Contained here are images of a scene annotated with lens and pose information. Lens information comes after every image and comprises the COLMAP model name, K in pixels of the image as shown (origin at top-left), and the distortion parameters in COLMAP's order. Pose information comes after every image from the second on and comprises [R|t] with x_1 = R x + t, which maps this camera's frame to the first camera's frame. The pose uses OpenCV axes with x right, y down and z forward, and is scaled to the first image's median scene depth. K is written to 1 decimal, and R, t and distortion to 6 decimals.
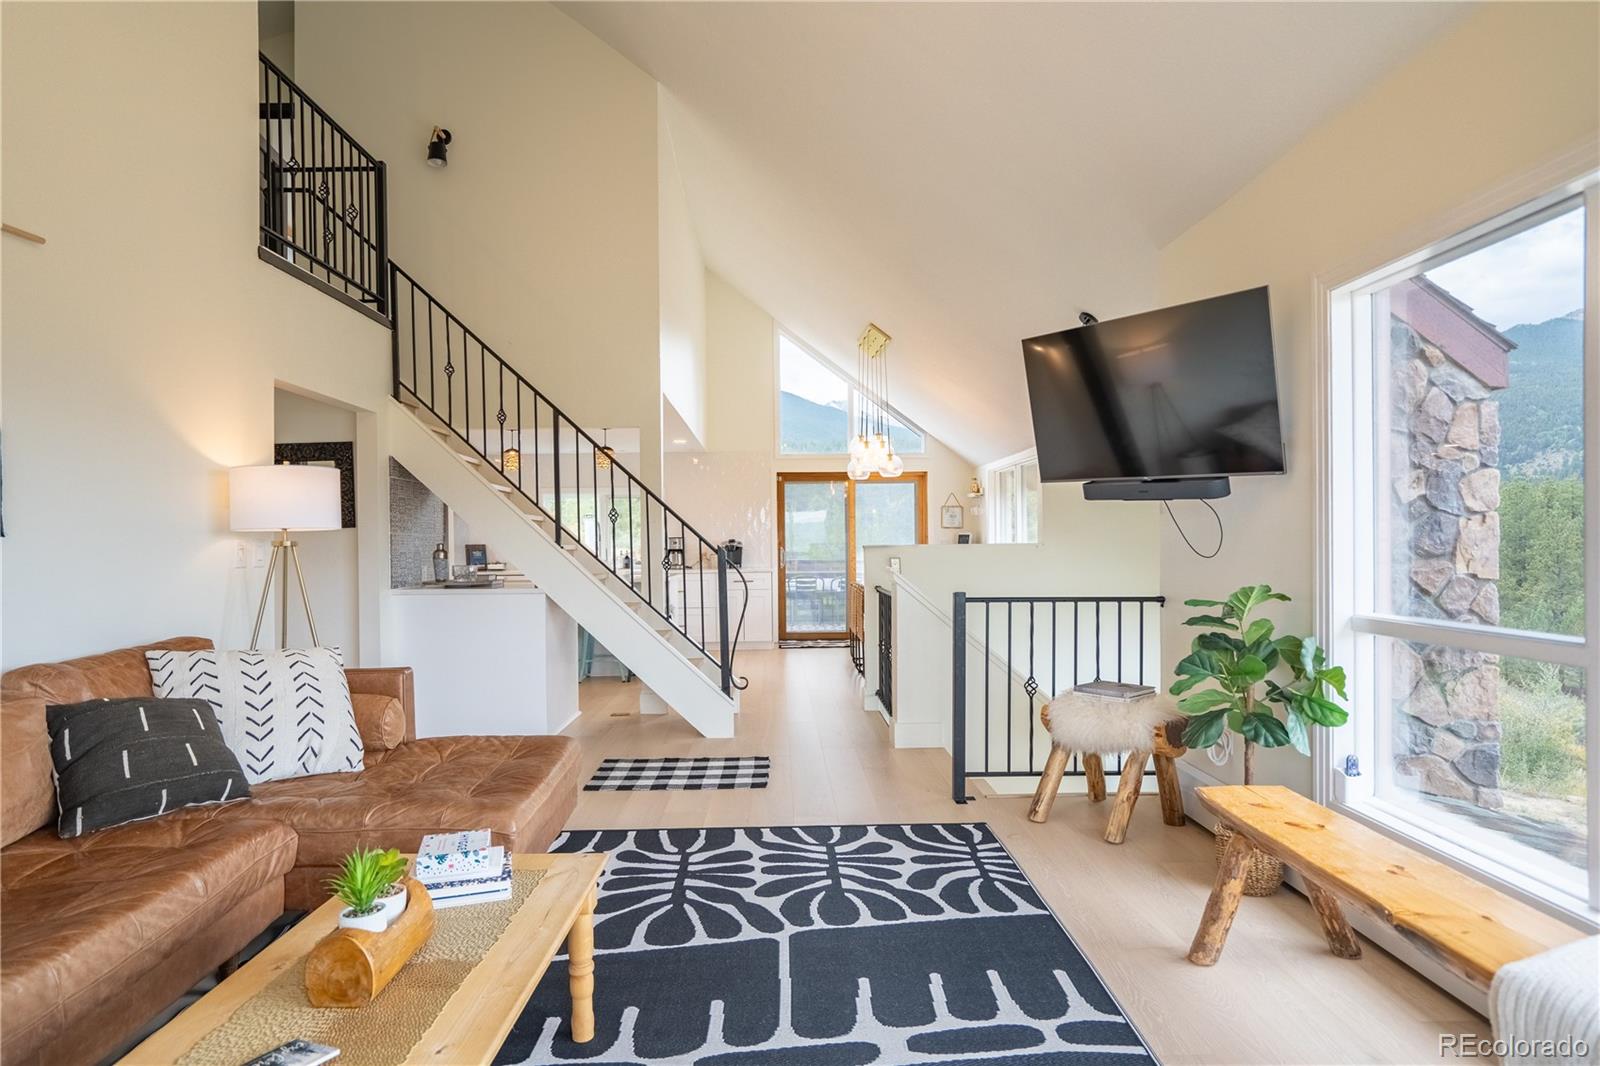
lens RADIAL K [[889.3, 0, 800.9], [0, 889.3, 541.0], [0, 0, 1]] dist [-0.044300, 0.039880]
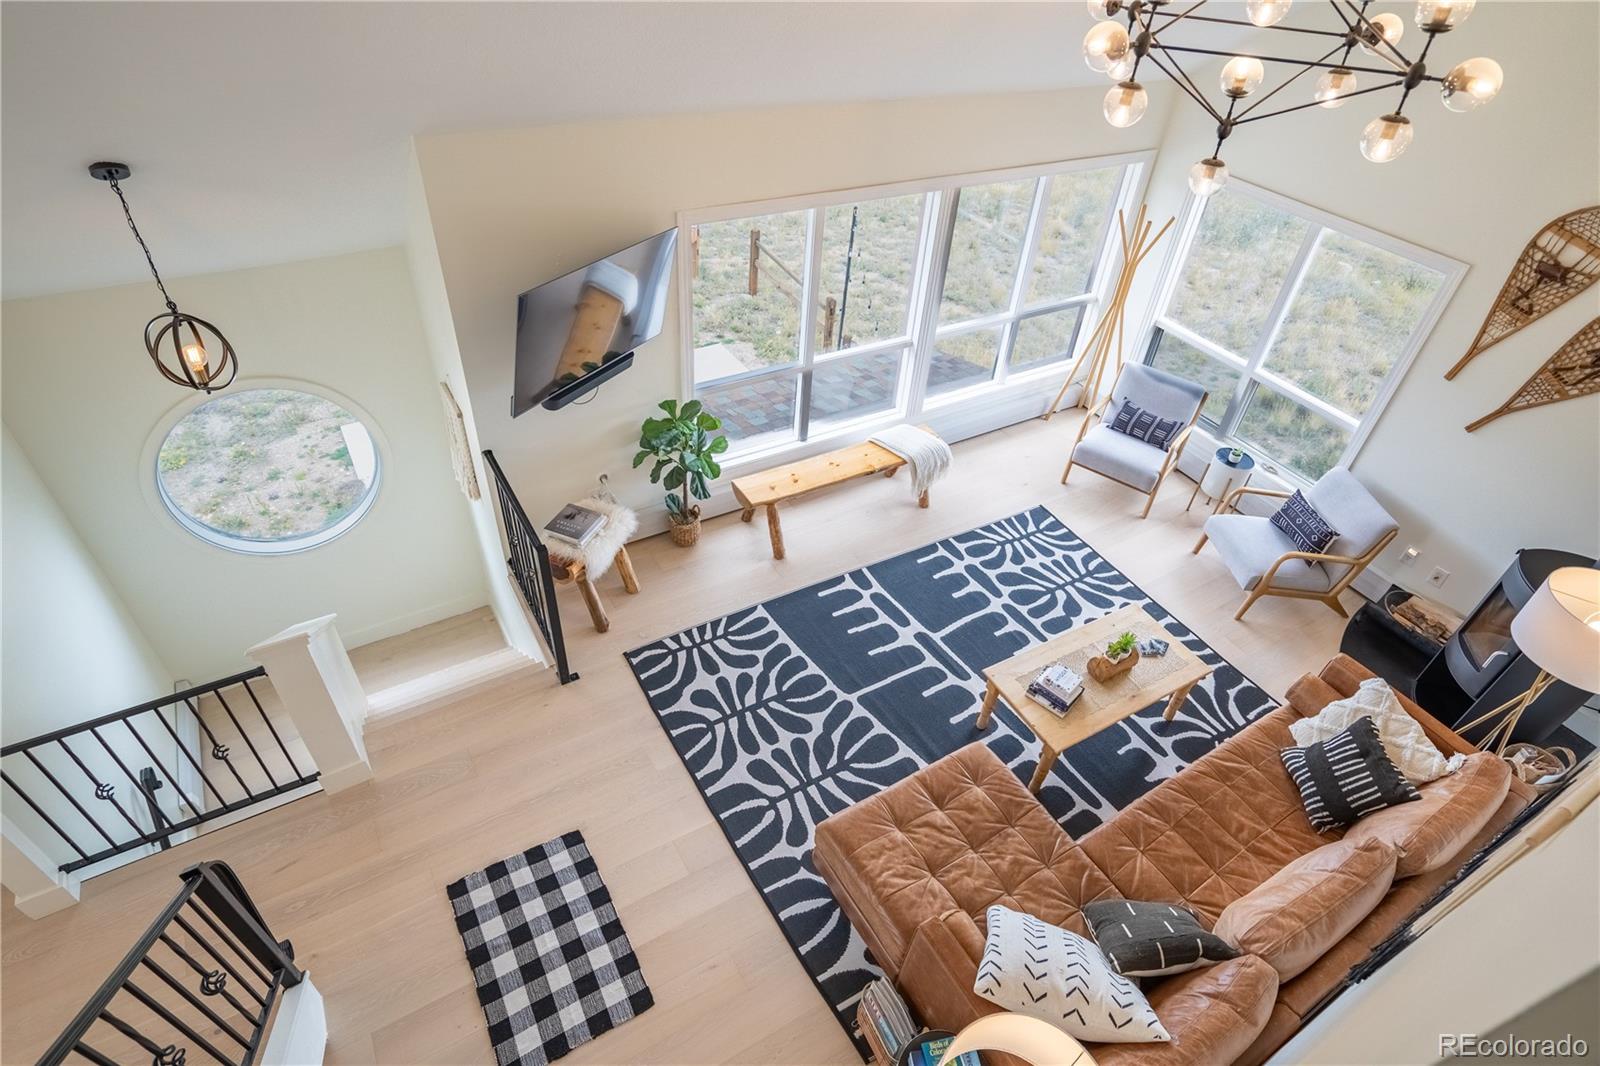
lens RADIAL K [[823.8, 0, 800.8], [0, 823.8, 538.4], [0, 0, 1]] dist [-0.049635, 0.028778]
pose [[-0.485578, -0.584809, 0.649779, -0.694666], [-0.059686, 0.763734, 0.642766, -0.697338], [-0.872153, 0.273330, -0.405758, 1.339600]]
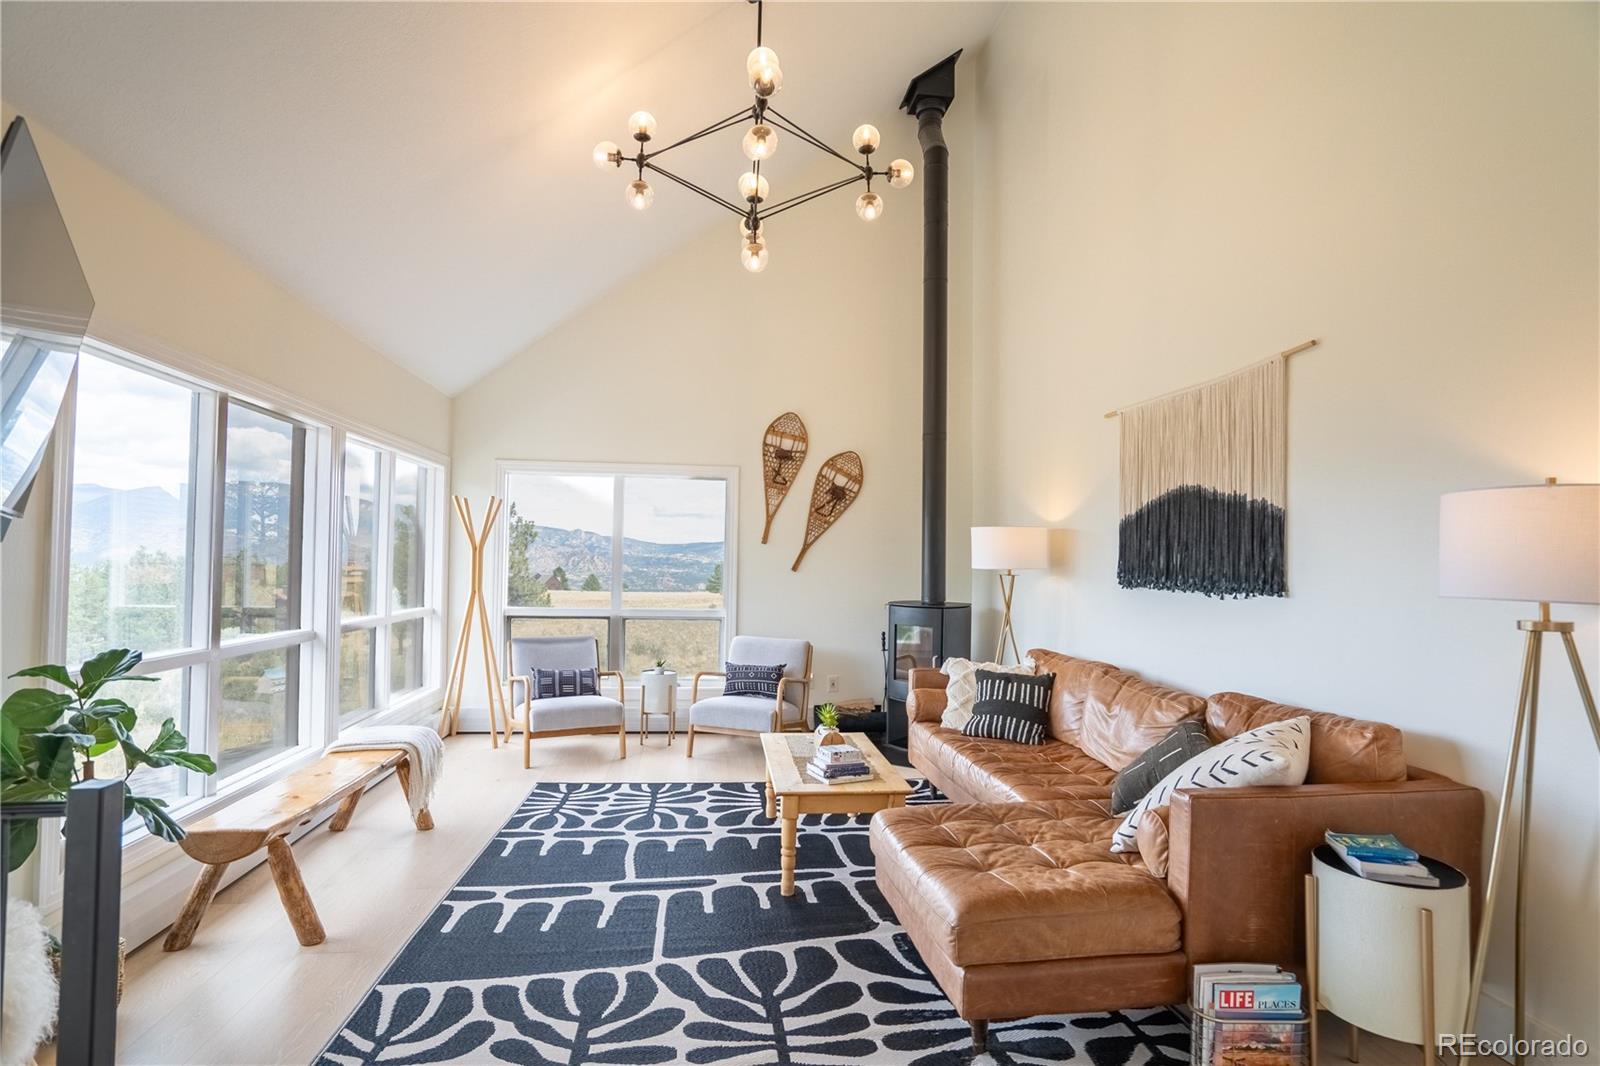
lens RADIAL K [[796.1, 0, 794.1], [0, 796.1, 540.0], [0, 0, 1]] dist [-0.055970, 0.030307]
pose [[-0.995636, -0.010415, -0.092740, -0.073528], [-0.007519, 0.999475, -0.031521, -0.035059], [0.093019, -0.030686, -0.995191, 1.588001]]
